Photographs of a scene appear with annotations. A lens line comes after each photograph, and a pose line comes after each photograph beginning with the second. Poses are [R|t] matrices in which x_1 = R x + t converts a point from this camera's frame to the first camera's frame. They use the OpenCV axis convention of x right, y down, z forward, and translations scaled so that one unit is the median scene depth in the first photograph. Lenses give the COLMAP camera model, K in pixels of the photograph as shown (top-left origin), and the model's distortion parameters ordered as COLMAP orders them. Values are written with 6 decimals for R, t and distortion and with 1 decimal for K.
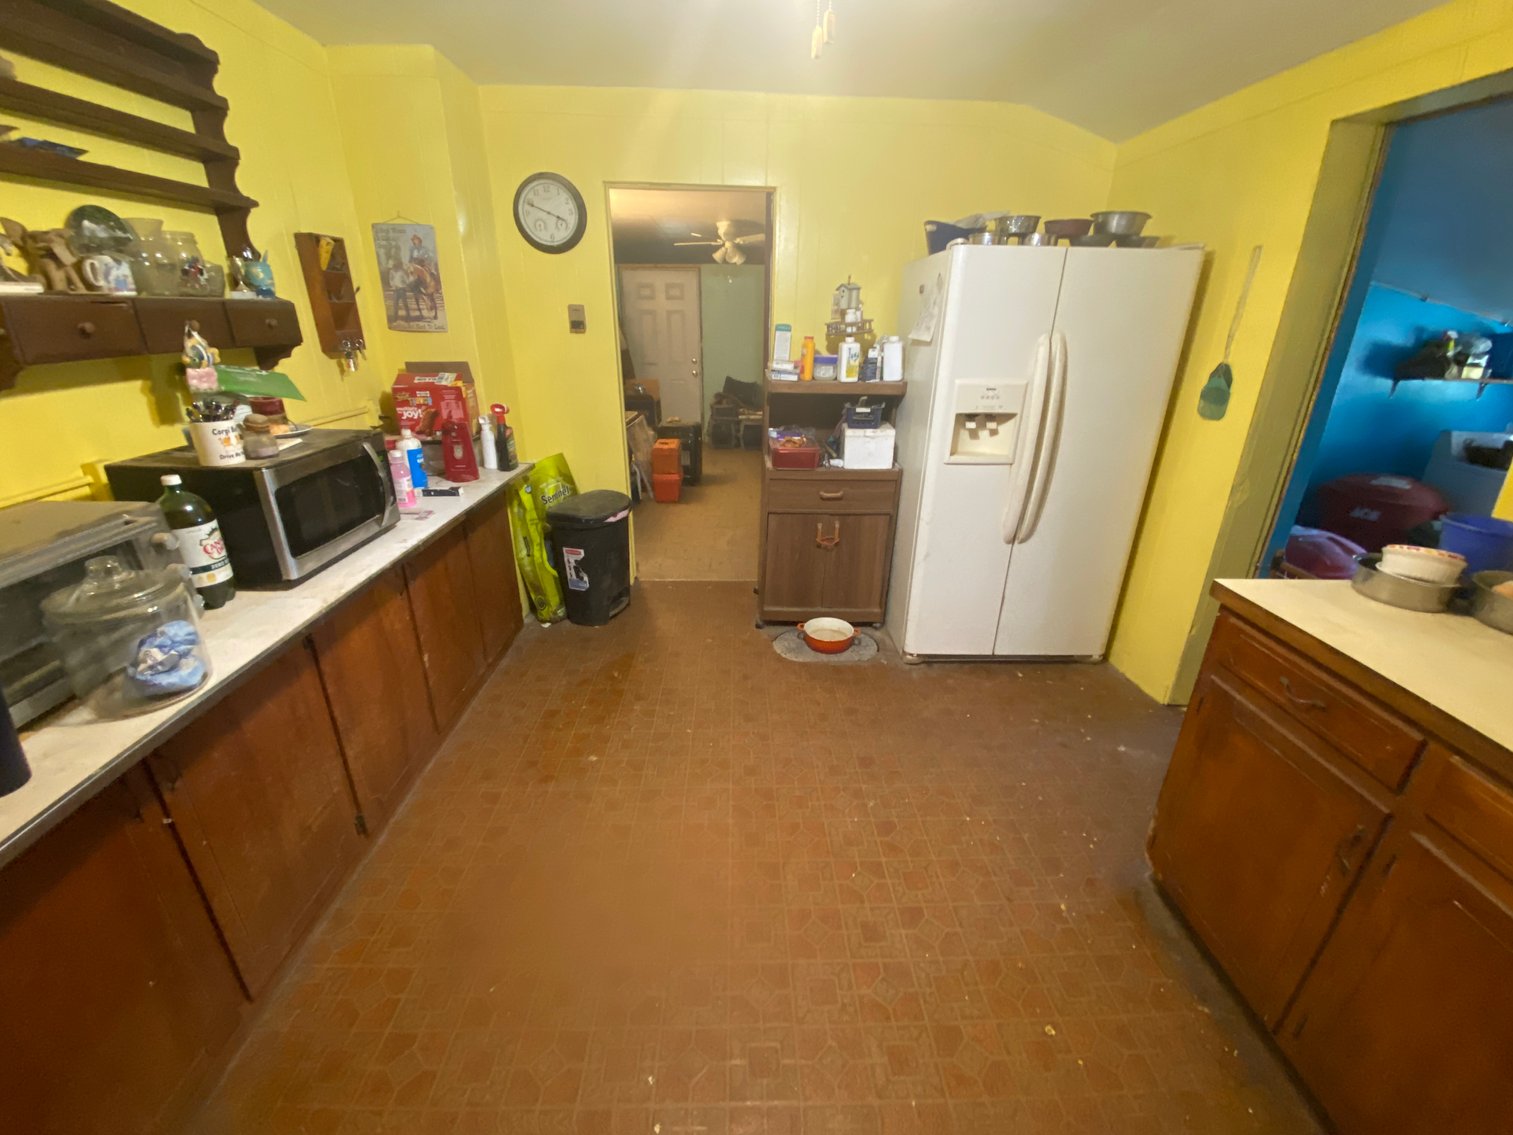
lens RADIAL K [[609.2, 0, 756.5], [0, 609.2, 567.5], [0, 0, 1]] dist [0.015571, -0.017979]
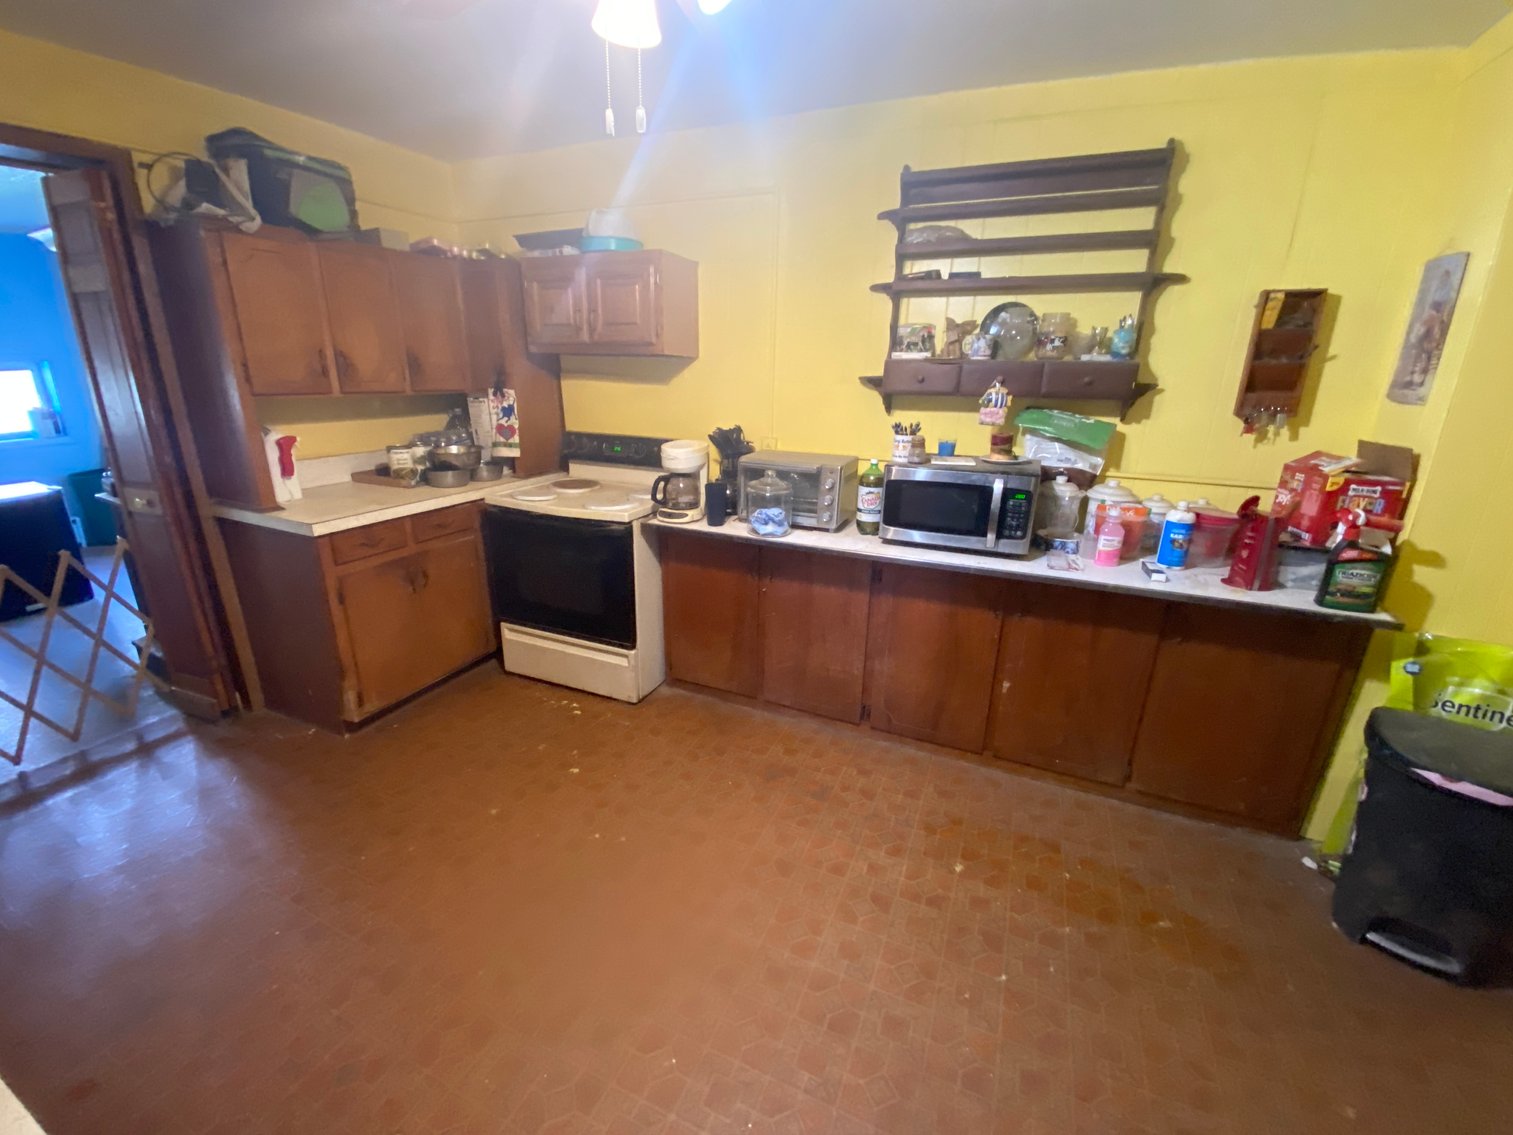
lens RADIAL K [[609.2, 0, 756.5], [0, 609.2, 567.5], [0, 0, 1]] dist [0.015571, -0.017979]
pose [[-0.433936, 0.263995, -0.861398, 0.603174], [-0.355944, 0.828089, 0.433097, -0.385027], [0.827649, 0.494546, -0.265370, 0.960307]]
